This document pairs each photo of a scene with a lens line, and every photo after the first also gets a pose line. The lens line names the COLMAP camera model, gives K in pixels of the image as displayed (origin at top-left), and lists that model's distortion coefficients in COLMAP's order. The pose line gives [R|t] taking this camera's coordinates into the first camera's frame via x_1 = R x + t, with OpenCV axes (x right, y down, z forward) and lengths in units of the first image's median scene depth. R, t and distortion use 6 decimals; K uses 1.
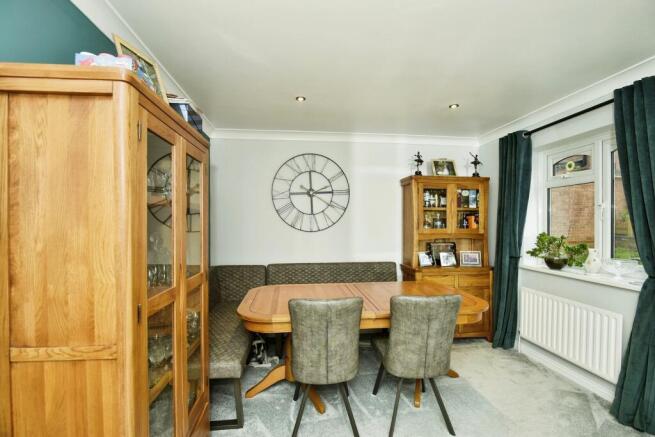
lens RADIAL K [[296.8, 0, 327.5], [0, 296.8, 218.5], [0, 0, 1]] dist [-0.020965, -0.000145]
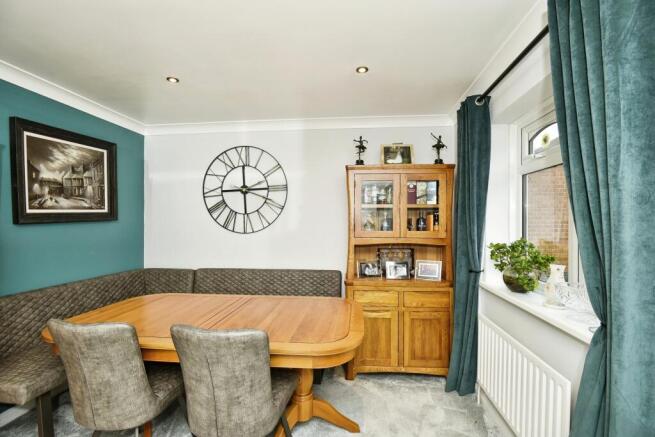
lens RADIAL K [[296.8, 0, 327.5], [0, 296.8, 218.5], [0, 0, 1]] dist [-0.020965, -0.000145]
pose [[0.980196, -0.001614, -0.198024, 0.369478], [0.001585, 0.999999, -0.000303, 0.000600], [0.198024, -0.000017, 0.980197, 0.181723]]
